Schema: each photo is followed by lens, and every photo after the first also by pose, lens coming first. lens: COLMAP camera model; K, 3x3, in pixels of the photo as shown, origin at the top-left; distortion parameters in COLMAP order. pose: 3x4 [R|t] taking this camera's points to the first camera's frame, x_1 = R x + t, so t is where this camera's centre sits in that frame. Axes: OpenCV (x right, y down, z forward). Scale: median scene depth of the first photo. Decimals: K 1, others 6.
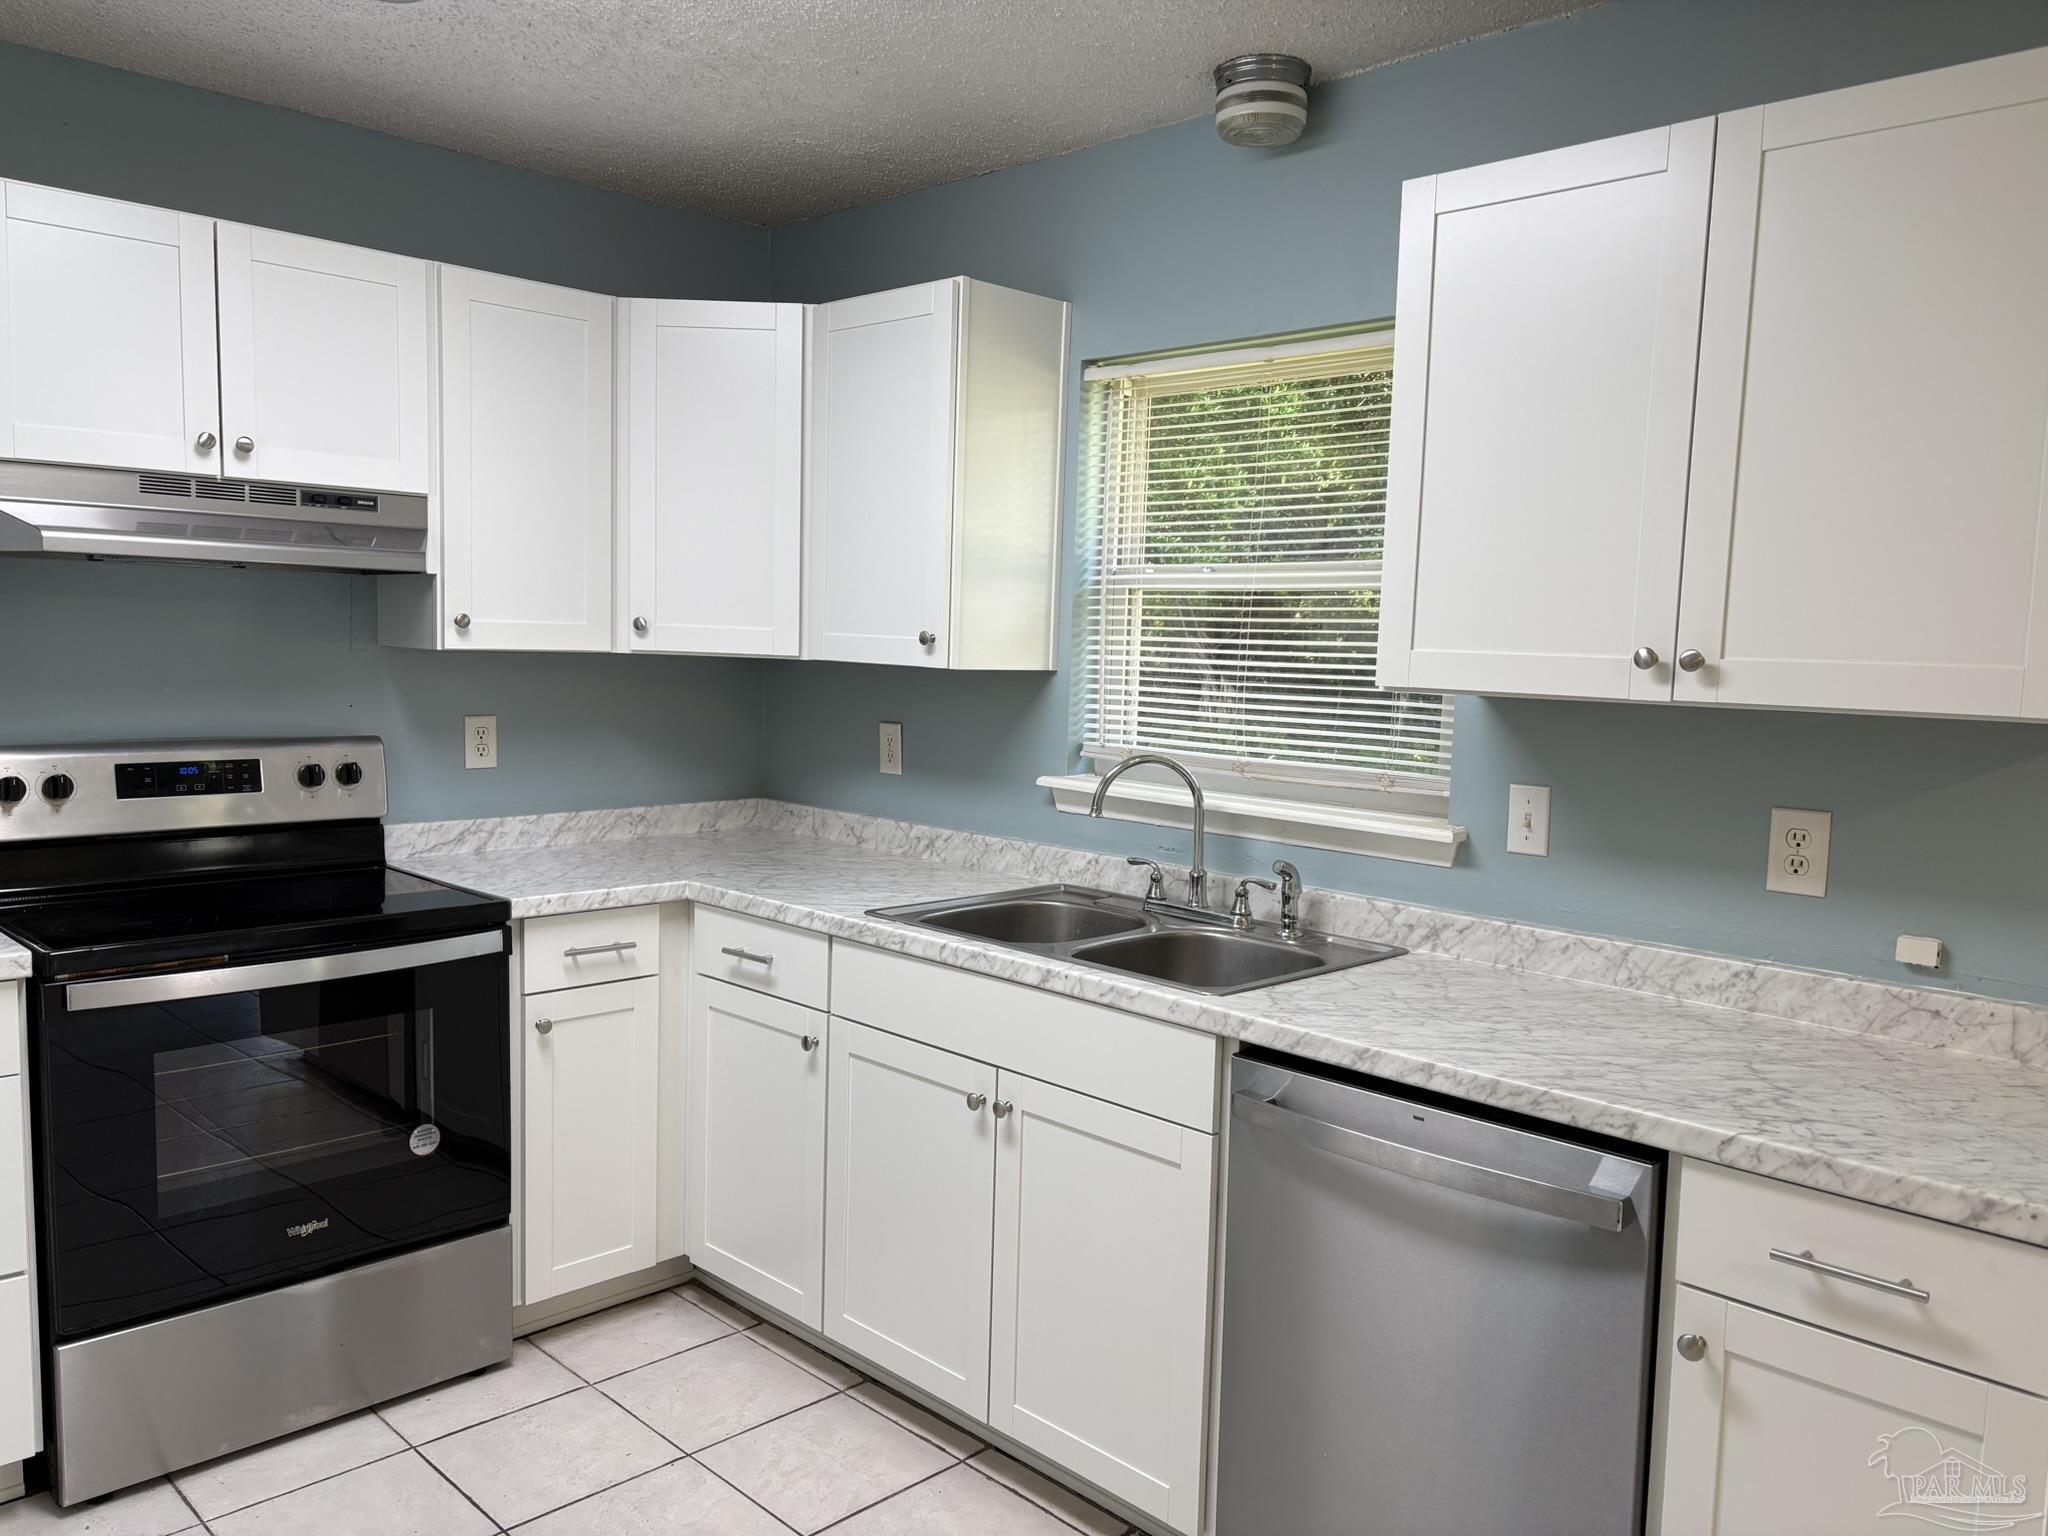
lens RADIAL K [[1526.4, 0, 1029.0], [0, 1526.4, 772.2], [0, 0, 1]] dist [0.061155, -0.076807]
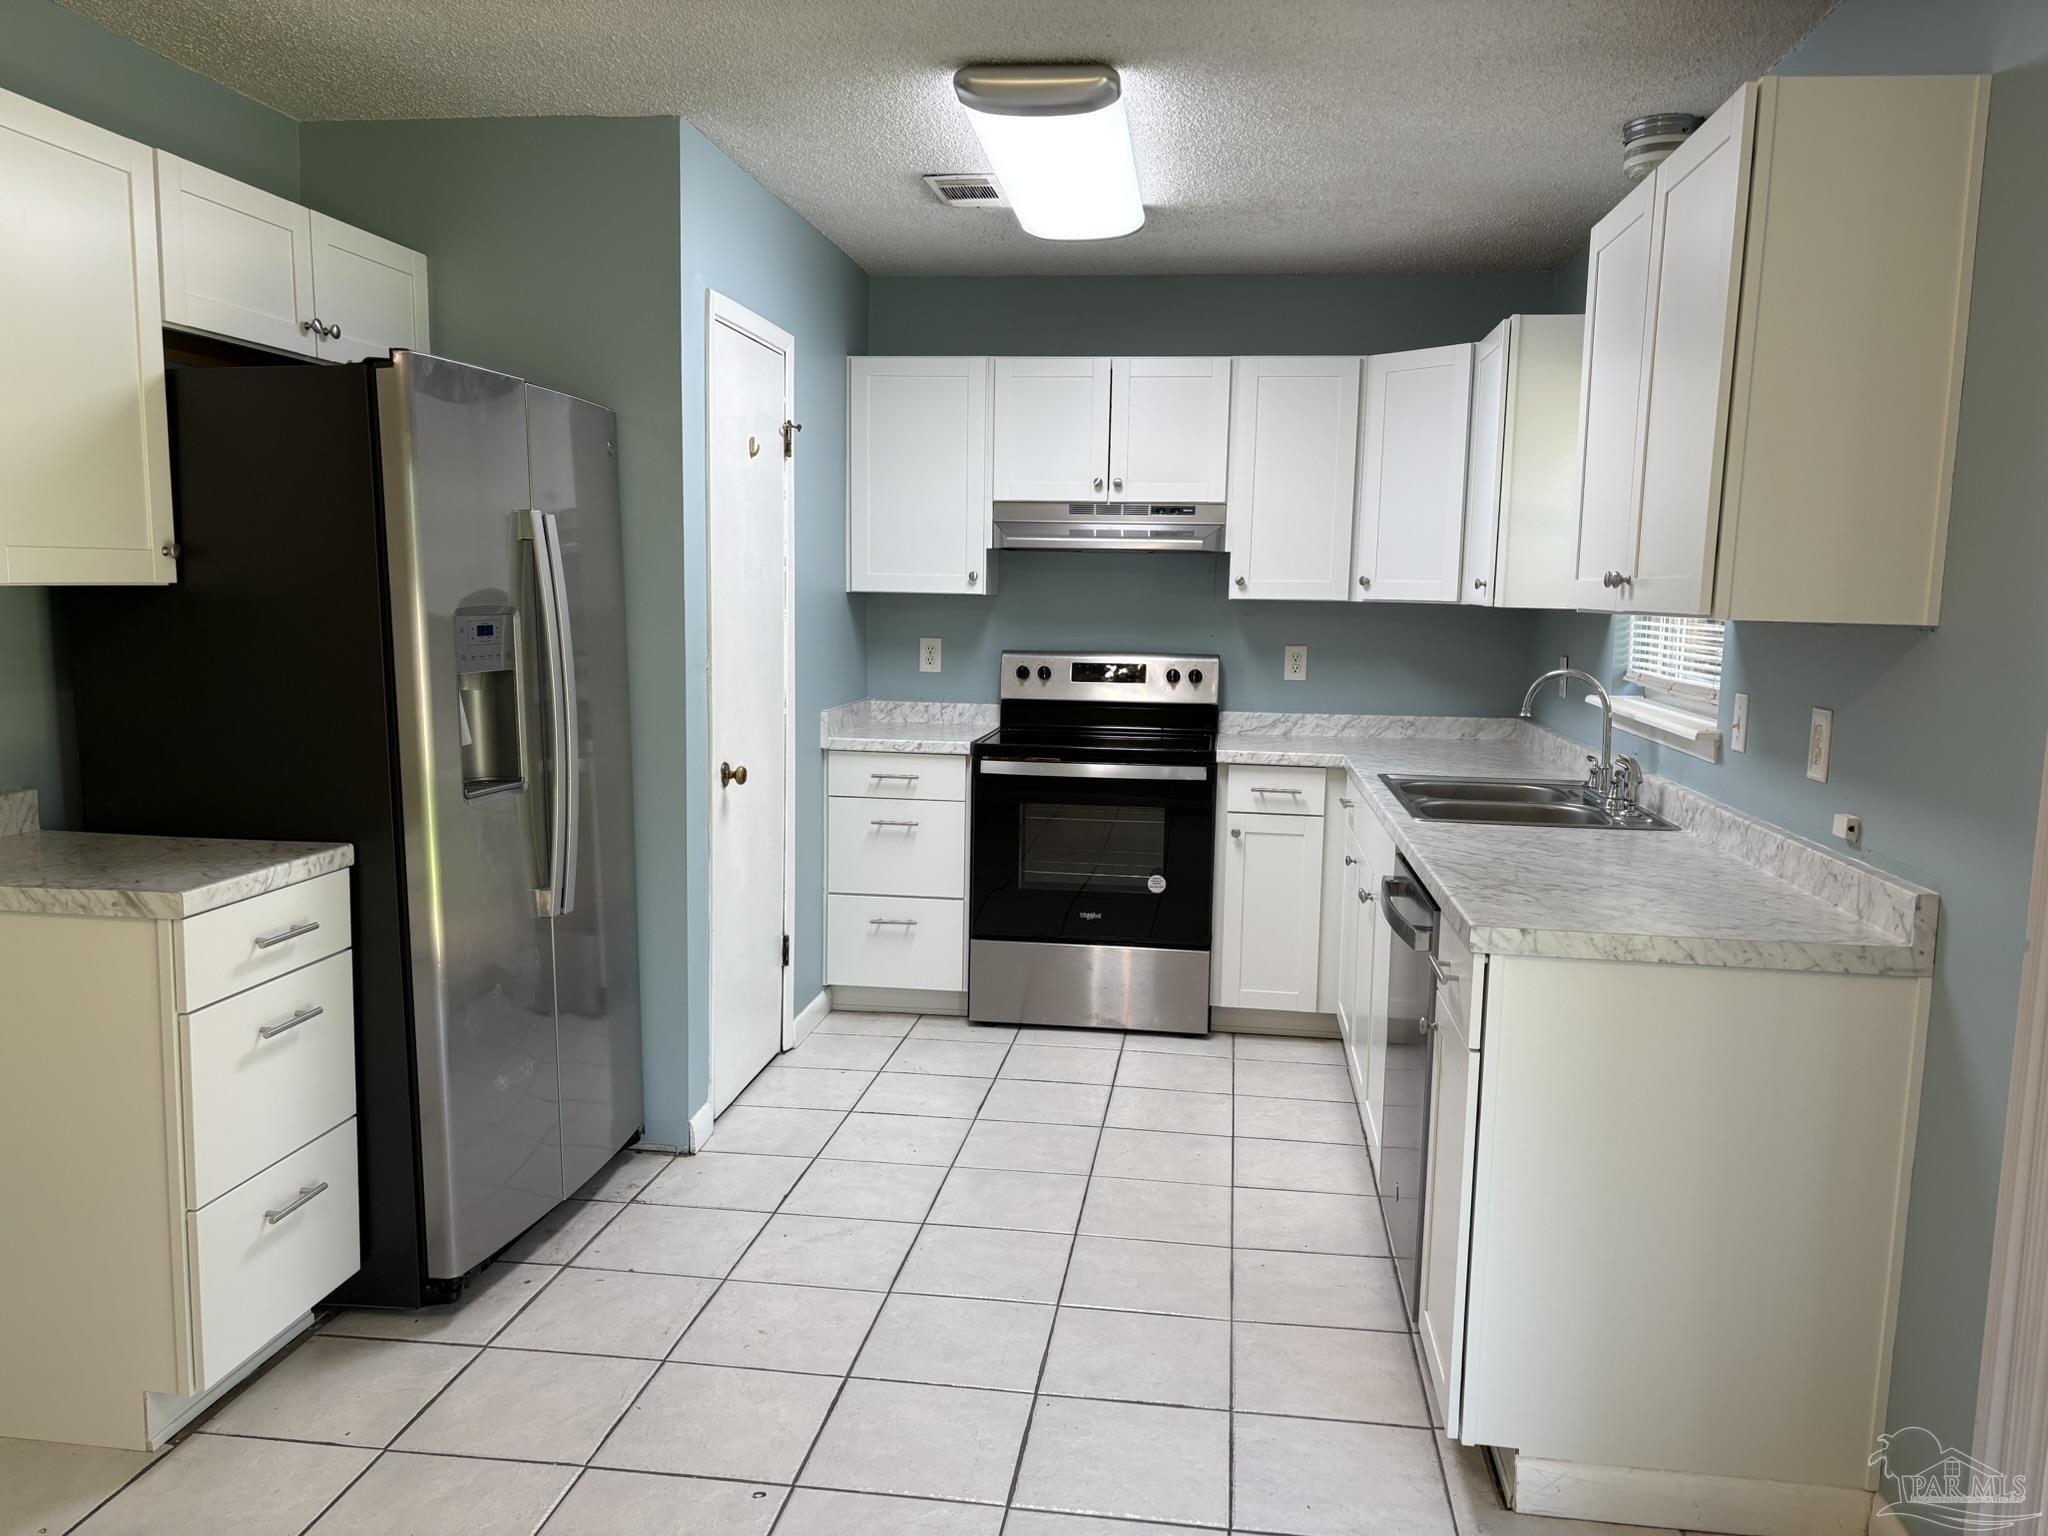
lens RADIAL K [[1526.4, 0, 1029.0], [0, 1526.4, 772.2], [0, 0, 1]] dist [0.061155, -0.076807]
pose [[0.598259, 0.077463, -0.797550, 0.797702], [-0.073066, 0.996443, 0.041973, 0.050060], [0.797965, 0.033163, 0.601791, -0.126780]]
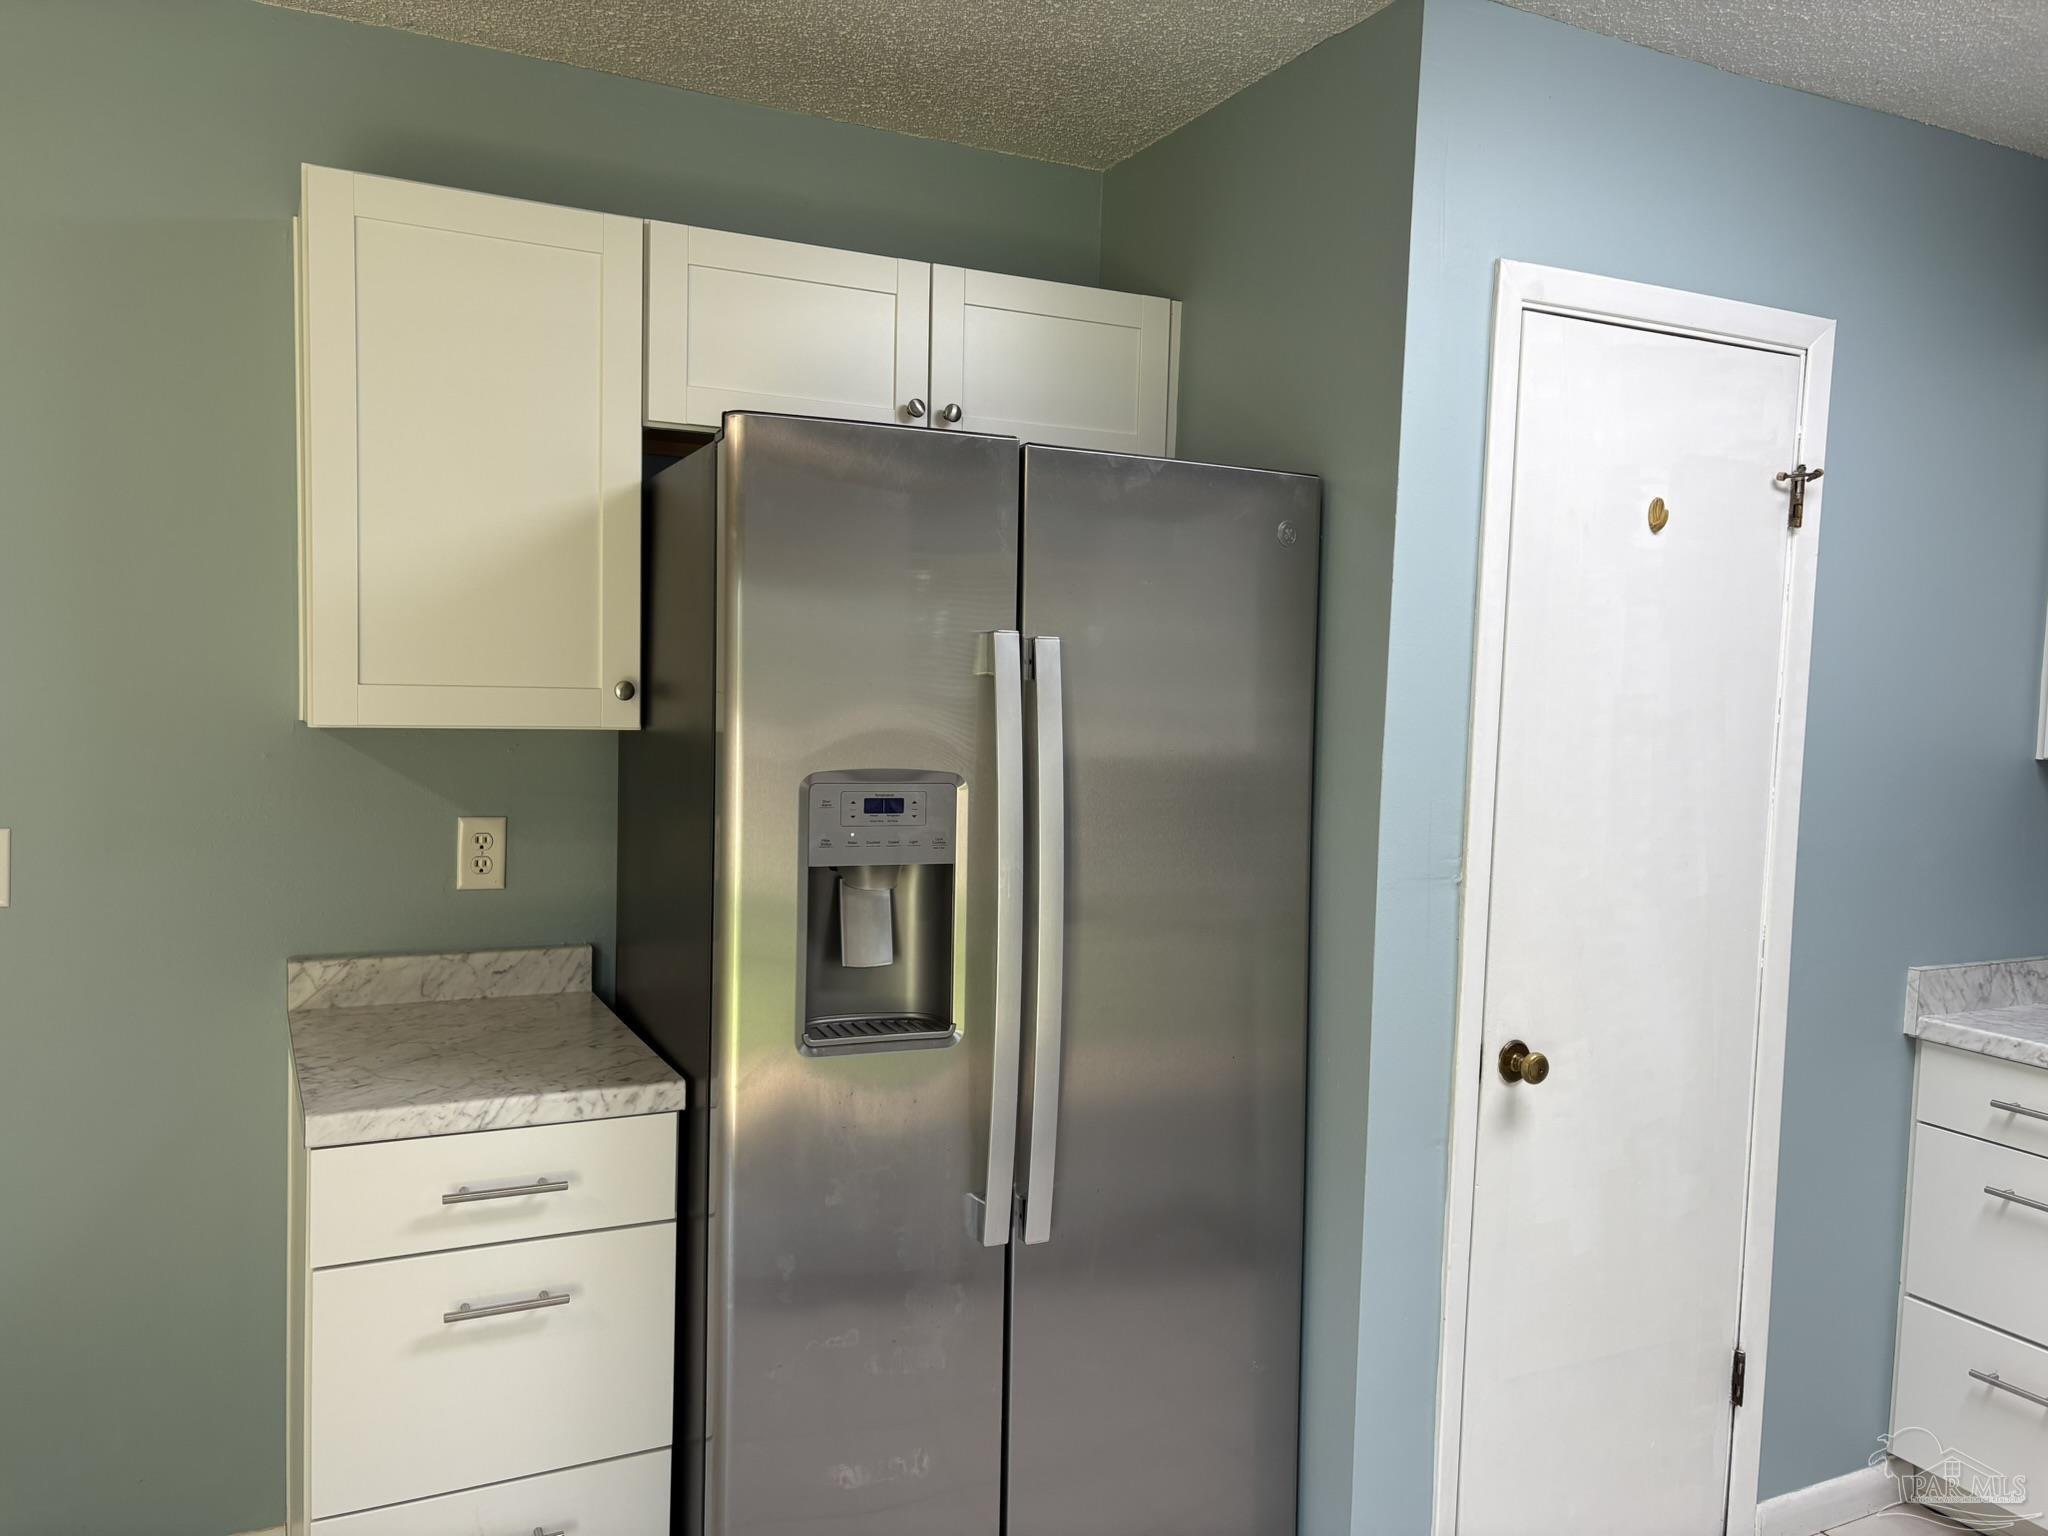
lens RADIAL K [[1548.8, 0, 1024.0], [0, 1548.8, 768.0], [0, 0, 1]] dist [0.011781, -0.002059]
pose [[-0.329887, 0.016012, -0.943885, 0.424516], [-0.124849, 0.990333, 0.060434, -0.037590], [0.935728, 0.137780, -0.324699, 0.451085]]
